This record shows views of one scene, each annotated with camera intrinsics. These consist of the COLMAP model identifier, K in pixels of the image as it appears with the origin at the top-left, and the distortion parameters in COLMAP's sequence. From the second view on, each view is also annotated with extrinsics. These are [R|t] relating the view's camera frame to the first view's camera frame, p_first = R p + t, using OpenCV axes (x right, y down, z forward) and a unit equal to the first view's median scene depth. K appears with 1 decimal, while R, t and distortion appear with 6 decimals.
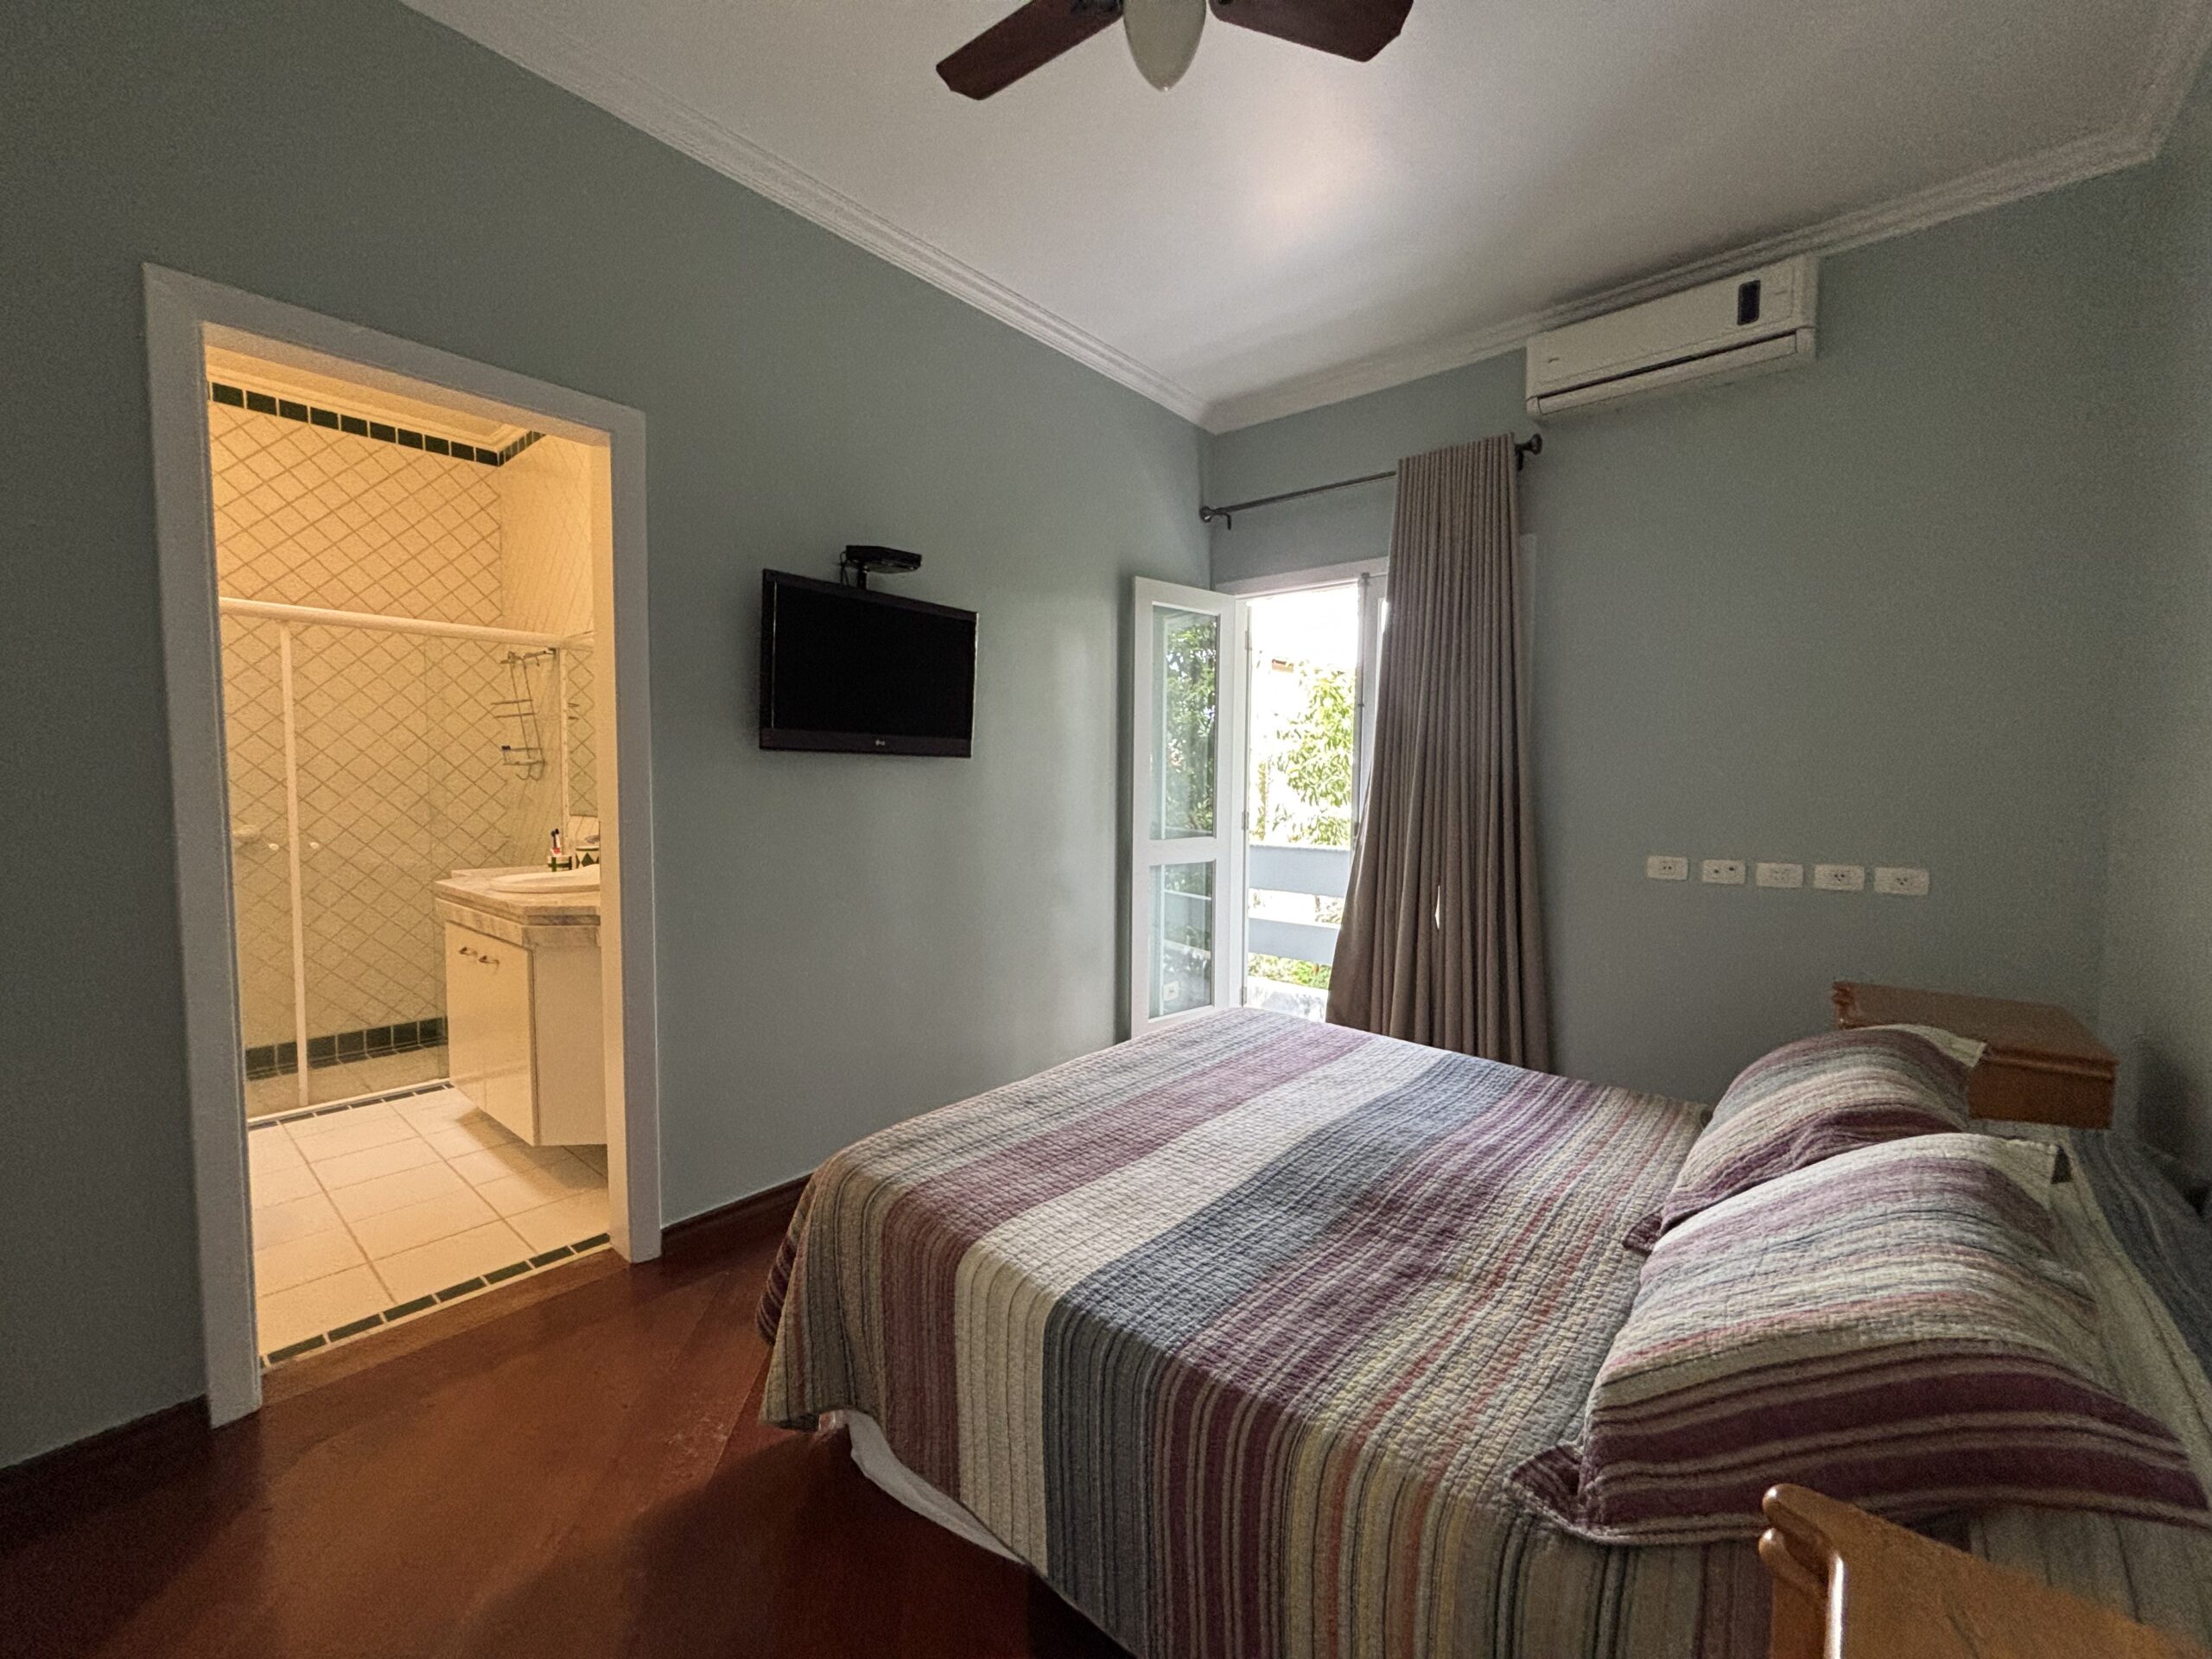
lens RADIAL K [[895.1, 0, 1123.6], [0, 895.1, 833.5], [0, 0, 1]] dist [-0.012958, -0.000138]
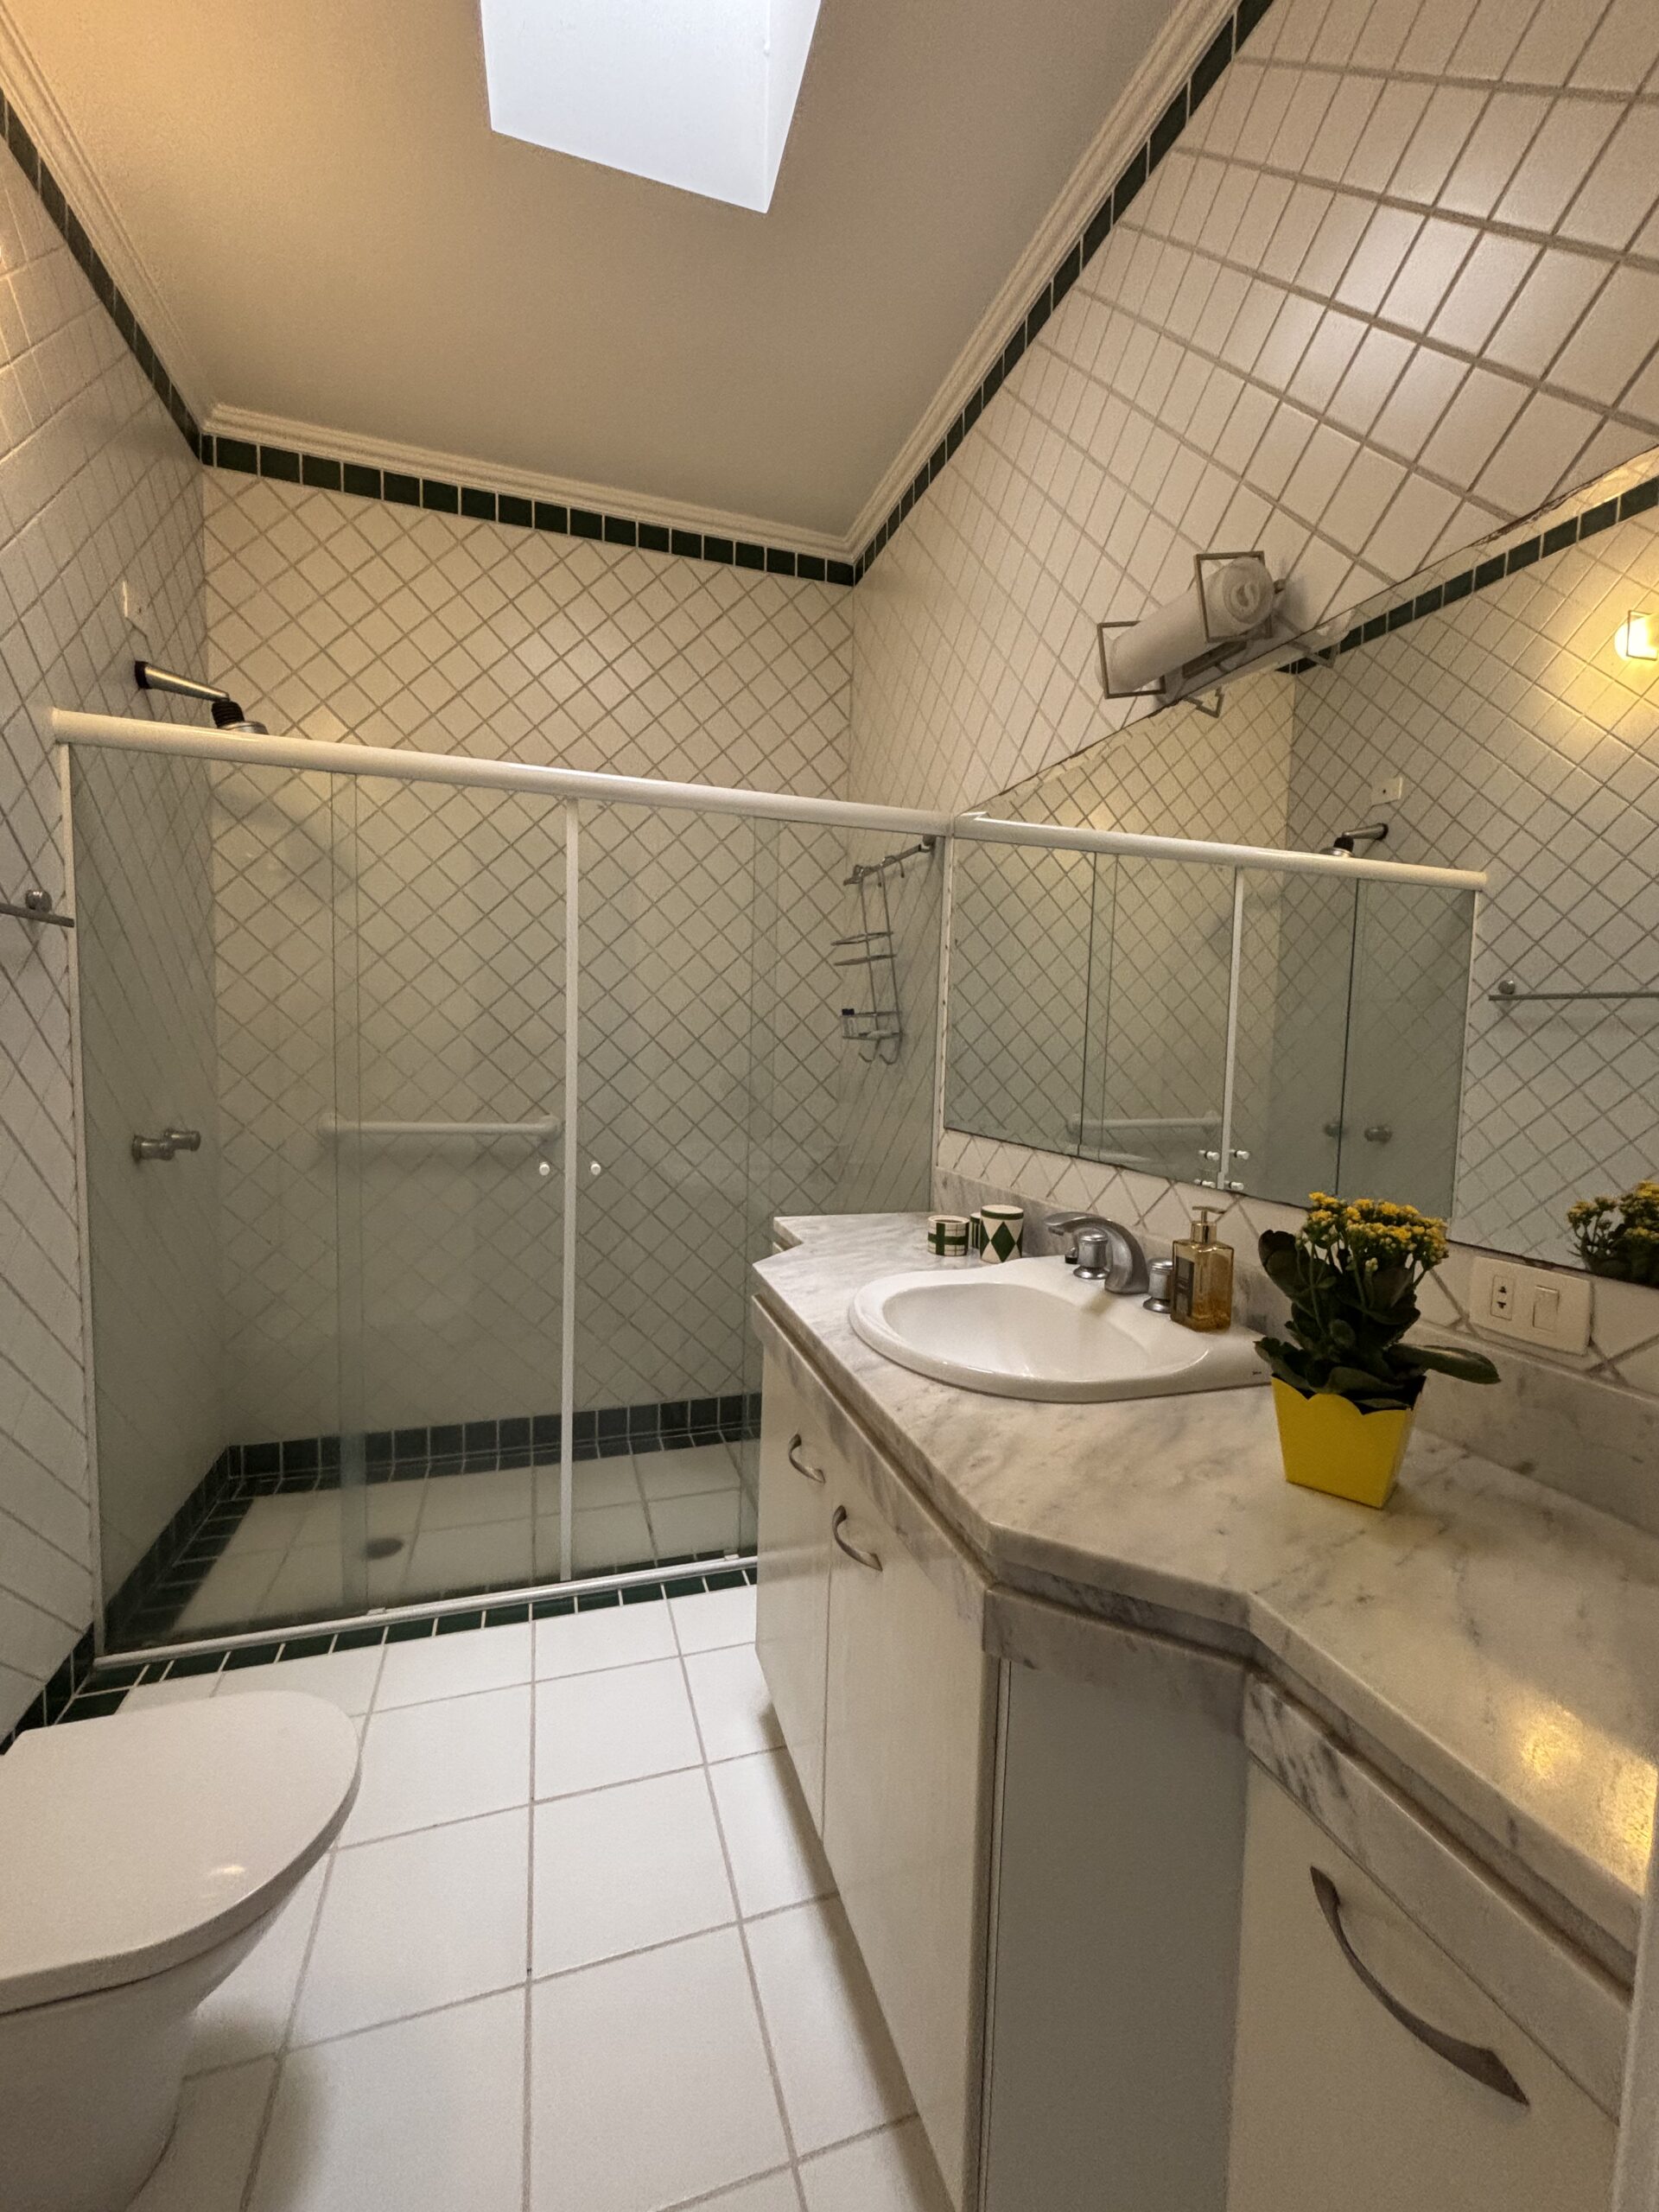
lens RADIAL K [[895.1, 0, 828.4], [0, 895.1, 1106.9], [0, 0, 1]] dist [-0.012958, -0.000138]
pose [[0.844766, 0.055478, -0.532253, -0.361306], [-0.049880, 0.998445, 0.024903, -0.043072], [0.532807, 0.005511, 0.846219, 0.449502]]
